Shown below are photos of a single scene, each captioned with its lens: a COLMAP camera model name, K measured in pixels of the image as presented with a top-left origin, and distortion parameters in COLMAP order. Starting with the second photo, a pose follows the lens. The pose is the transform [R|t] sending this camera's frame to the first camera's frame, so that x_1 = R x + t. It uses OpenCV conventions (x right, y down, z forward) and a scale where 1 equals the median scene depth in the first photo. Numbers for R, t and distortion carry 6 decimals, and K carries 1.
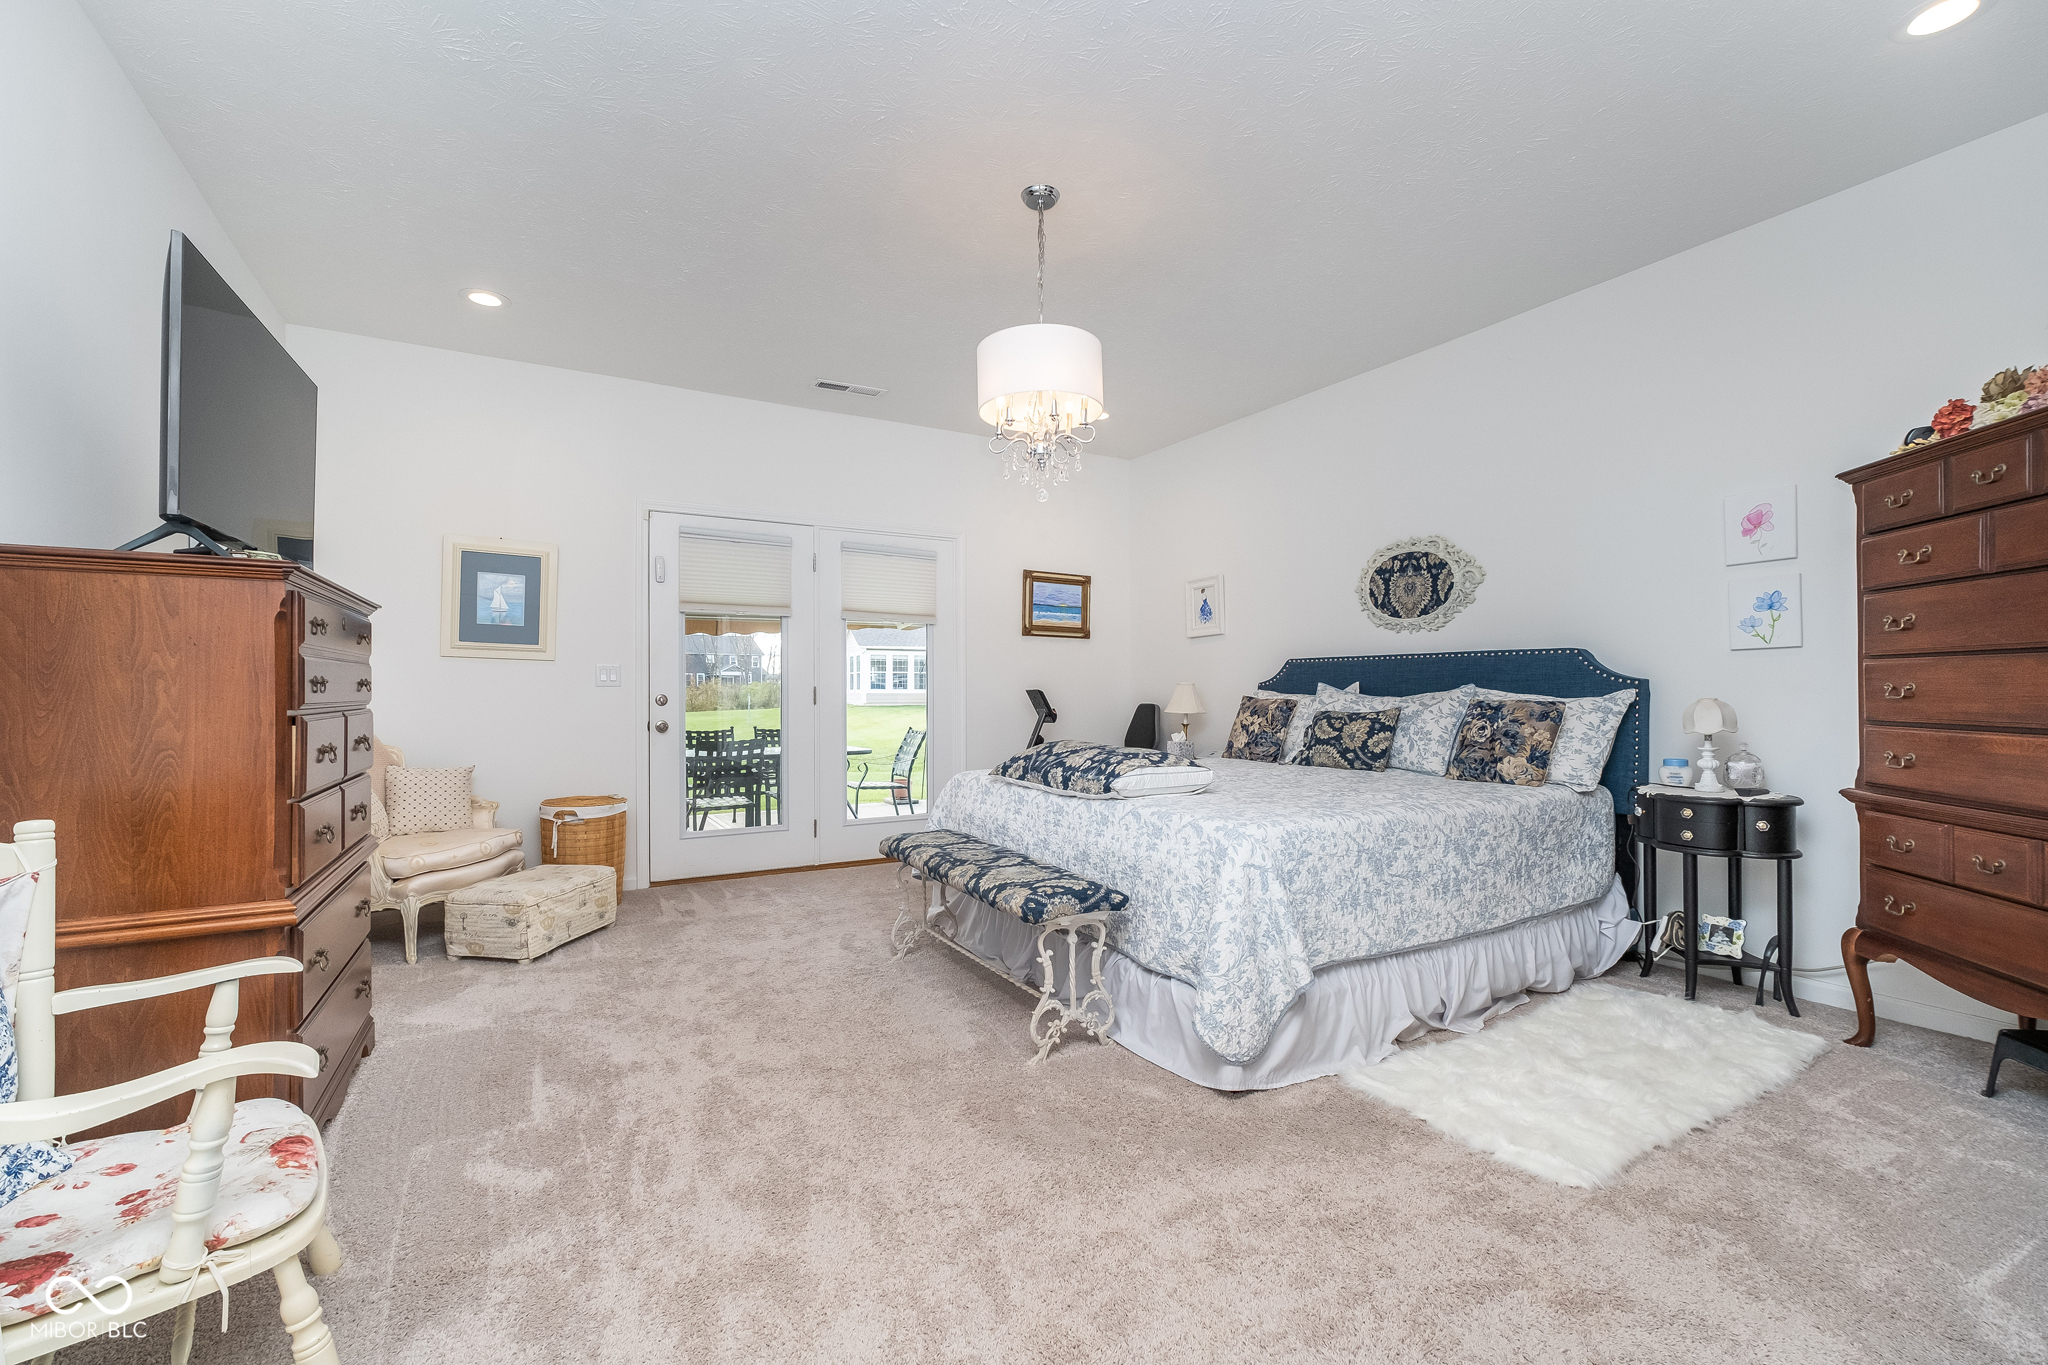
lens RADIAL K [[864.9, 0, 1018.9], [0, 864.9, 683.8], [0, 0, 1]] dist [-0.009808, 0.006361]
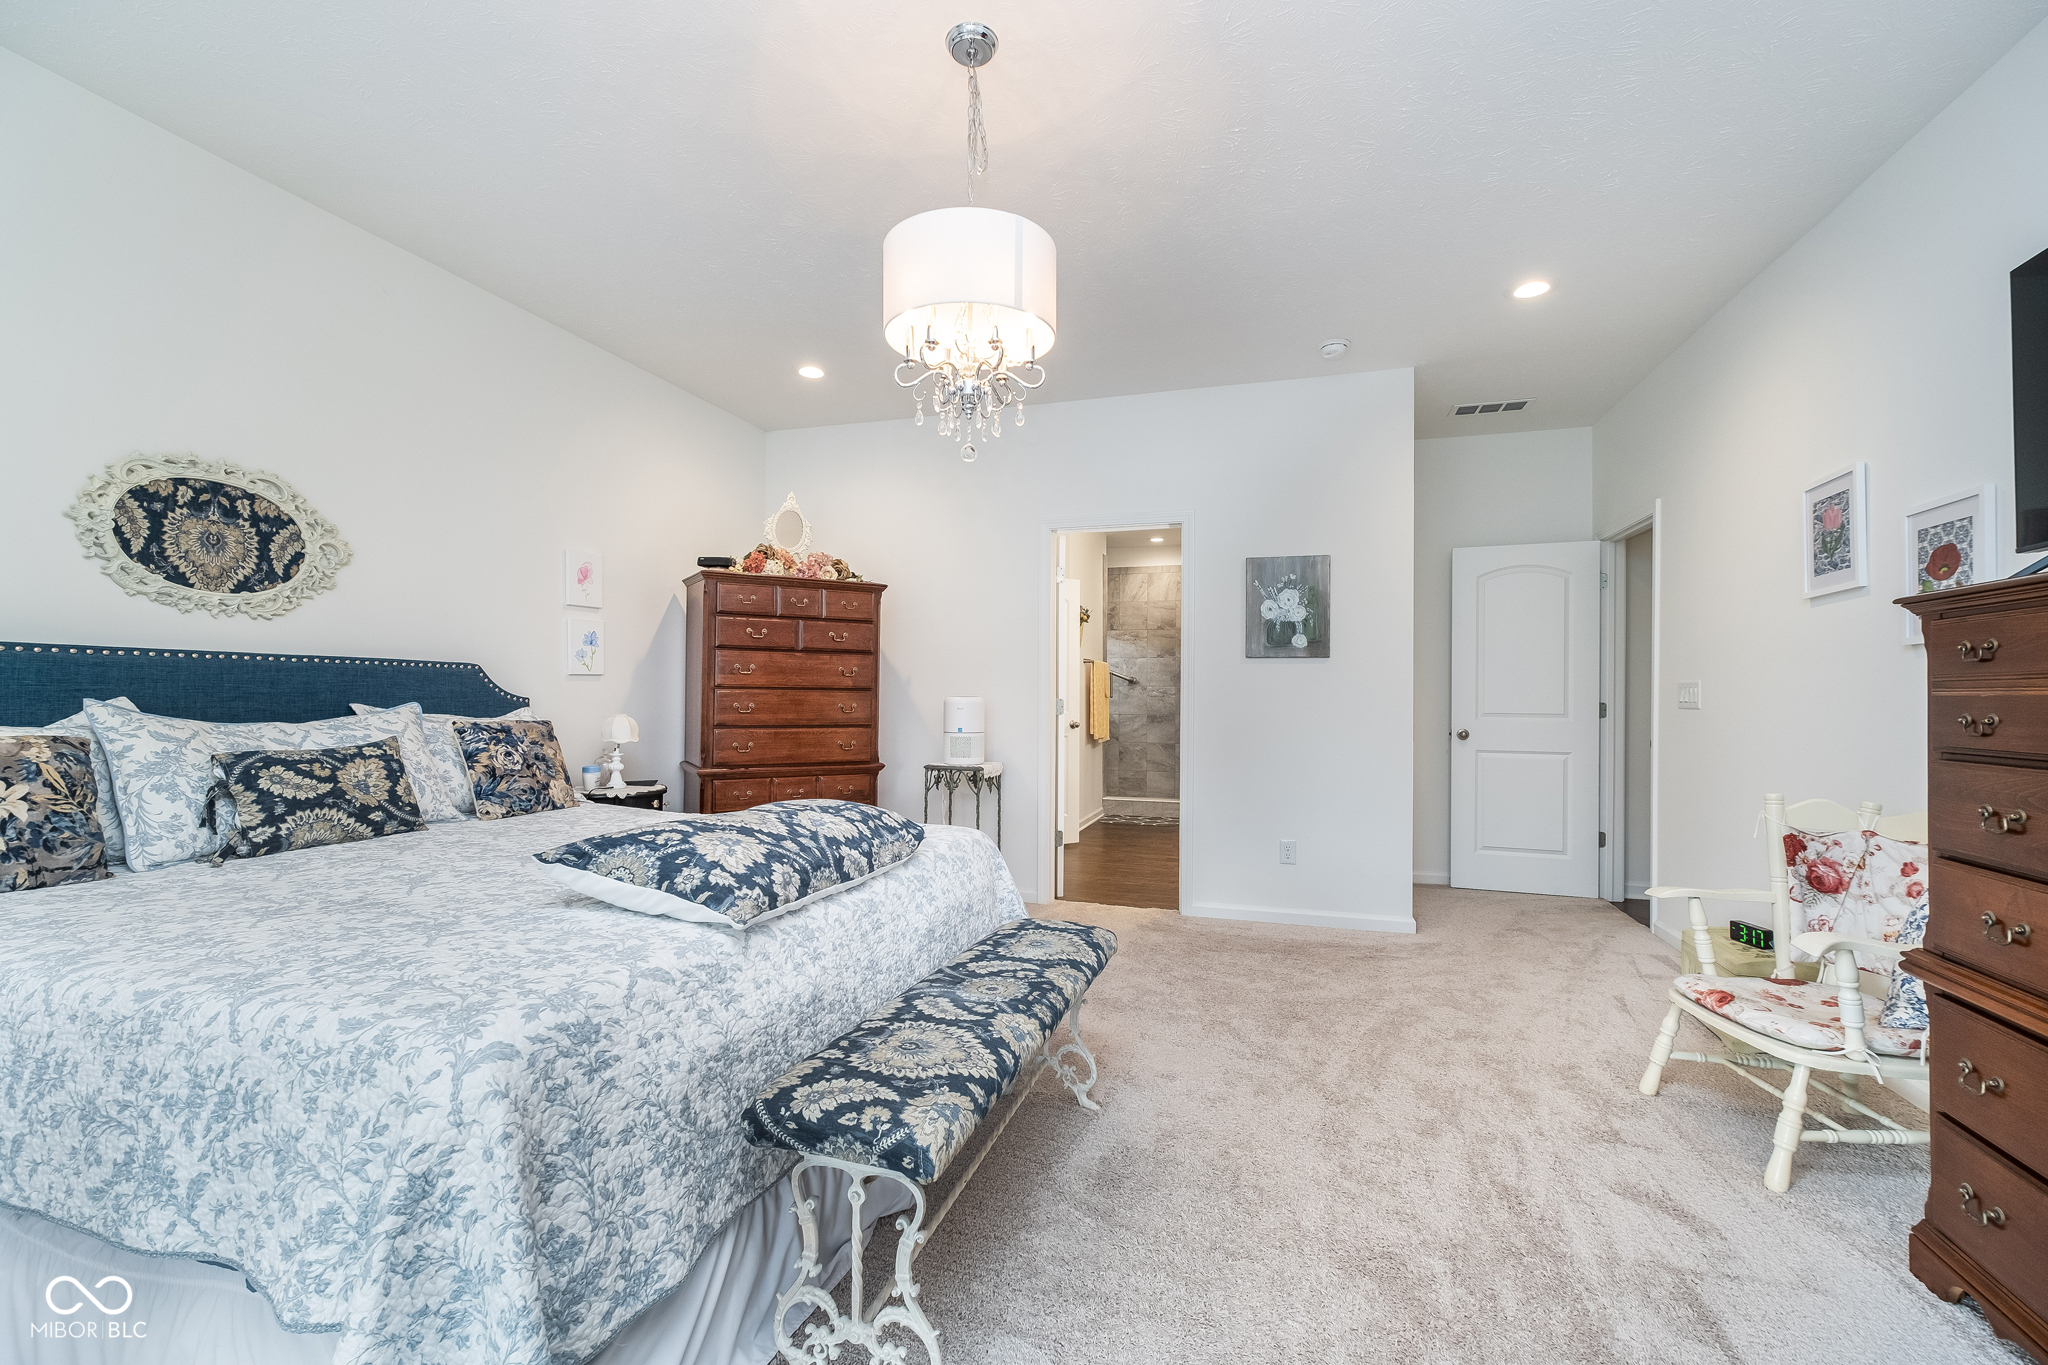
lens RADIAL K [[864.9, 0, 1017.5], [0, 864.9, 689.2], [0, 0, 1]] dist [-0.009808, 0.006361]
pose [[-0.671625, 0.004002, 0.740881, -0.376865], [-0.010442, 0.999835, -0.014867, -0.005088], [-0.740818, -0.017721, -0.671472, 1.012981]]
